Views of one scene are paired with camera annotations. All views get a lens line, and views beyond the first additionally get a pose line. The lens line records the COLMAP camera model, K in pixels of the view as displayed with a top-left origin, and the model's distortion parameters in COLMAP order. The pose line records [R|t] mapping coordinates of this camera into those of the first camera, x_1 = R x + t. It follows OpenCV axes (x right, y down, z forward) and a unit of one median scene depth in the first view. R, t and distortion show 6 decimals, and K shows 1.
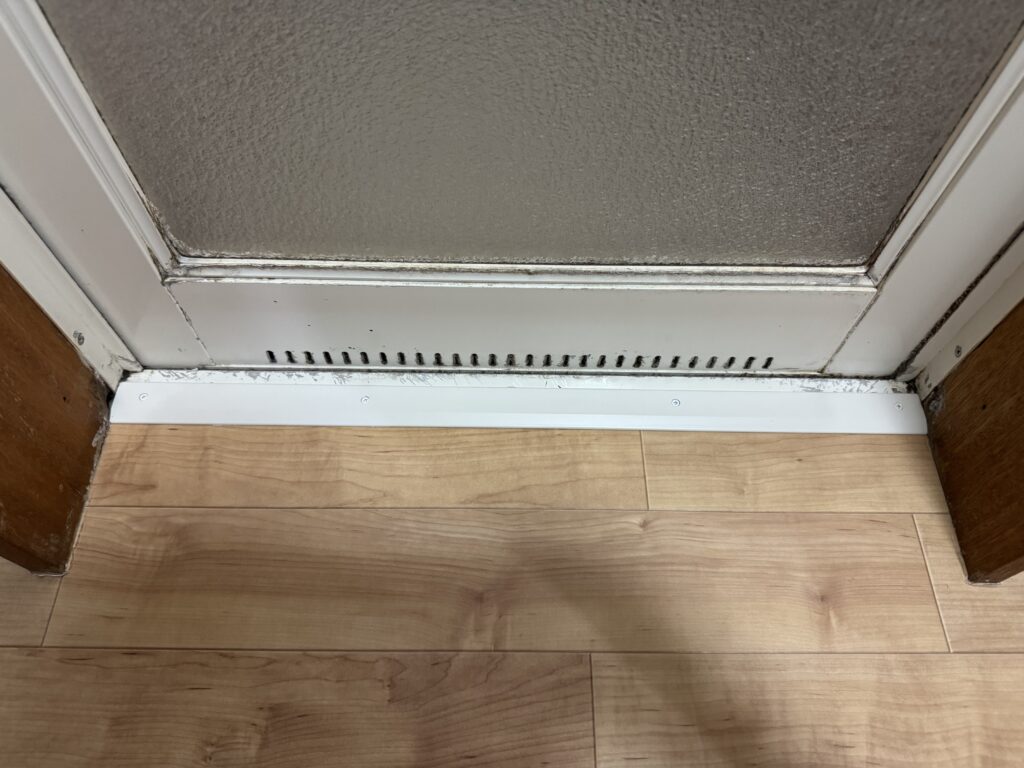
lens RADIAL K [[732.8, 0, 512.6], [0, 732.8, 376.9], [0, 0, 1]] dist [0.008085, -0.032754]
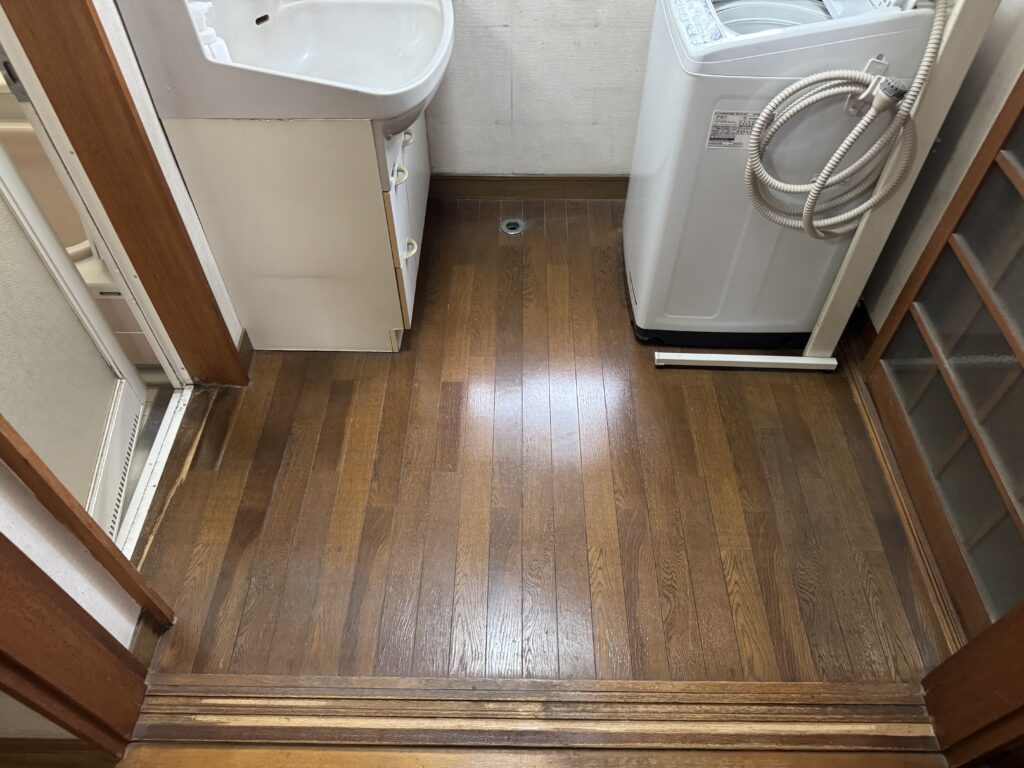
lens RADIAL K [[732.8, 0, 508.3], [0, 732.8, 381.5], [0, 0, 1]] dist [0.008085, -0.032754]
pose [[-0.000783, -0.765788, 0.643093, -1.839037], [0.861254, 0.326287, 0.389588, -0.044645], [-0.508174, 0.554171, 0.659282, -2.252092]]
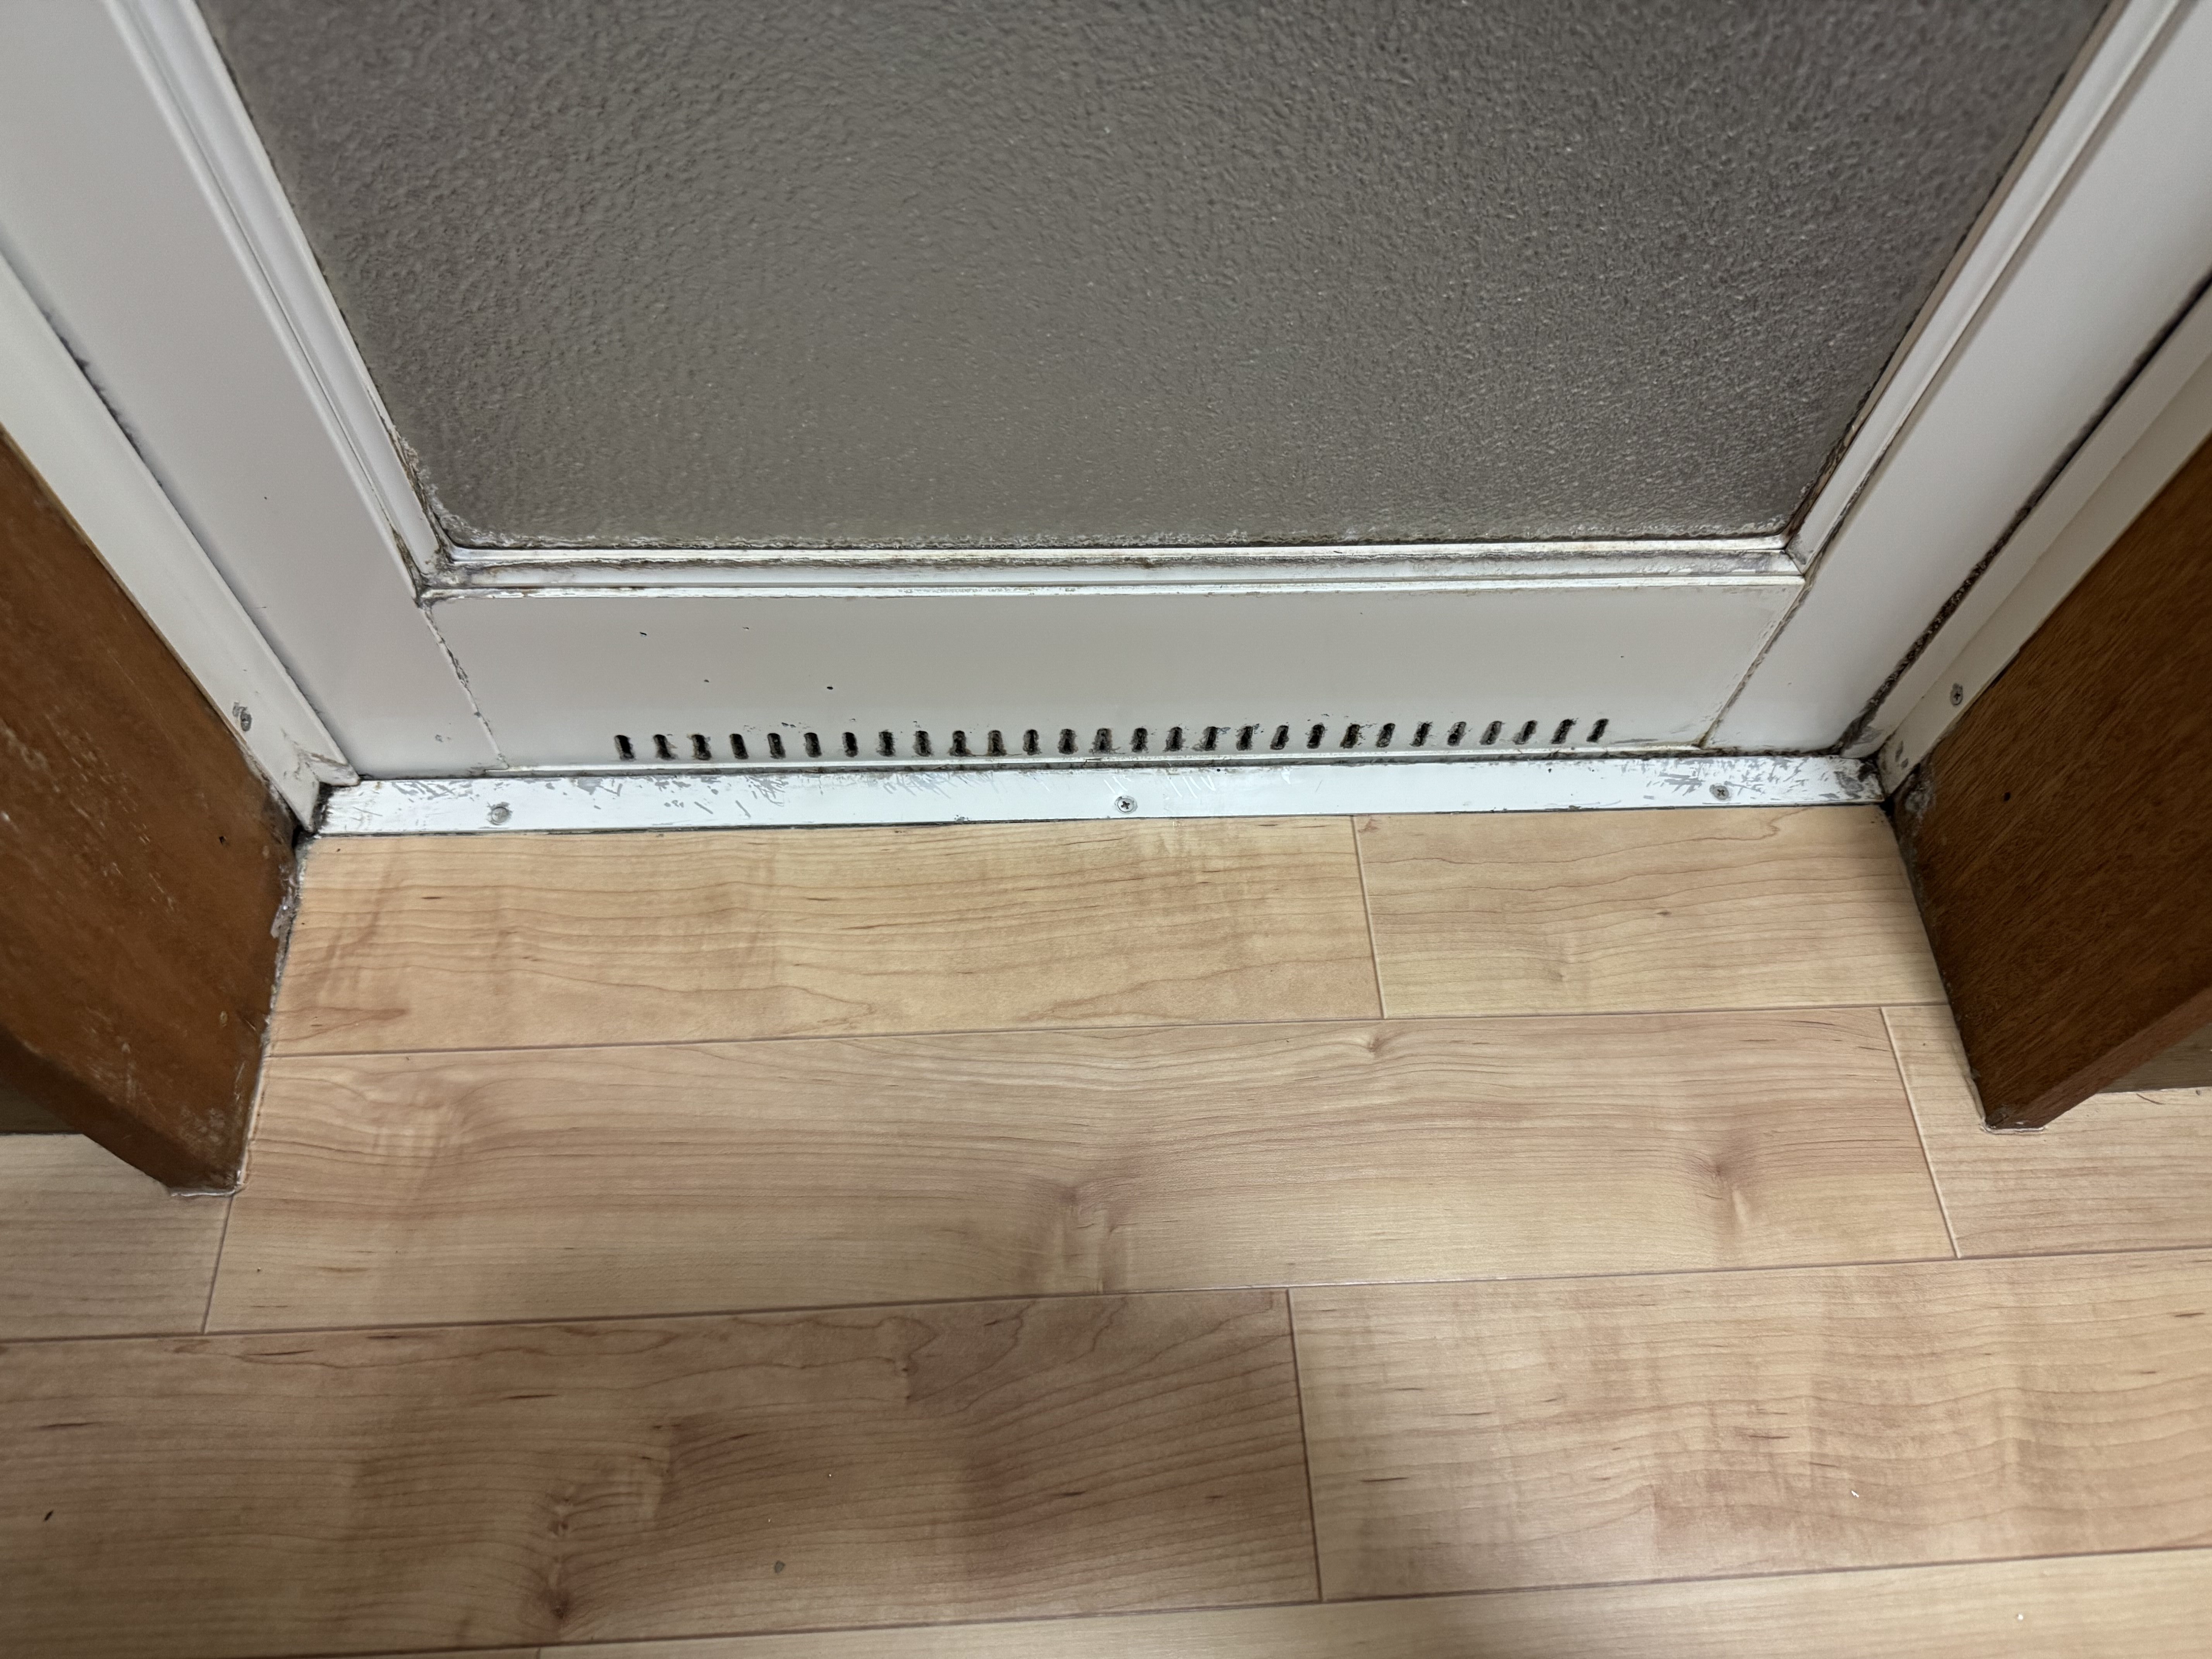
lens RADIAL K [[1583.0, 0, 1109.7], [0, 1583.0, 837.1], [0, 0, 1]] dist [0.008085, -0.032754]
pose [[0.997839, -0.033438, 0.056557, -0.071280], [0.032457, 0.999308, 0.018176, 0.028328], [-0.057126, -0.016301, 0.998234, -0.110277]]
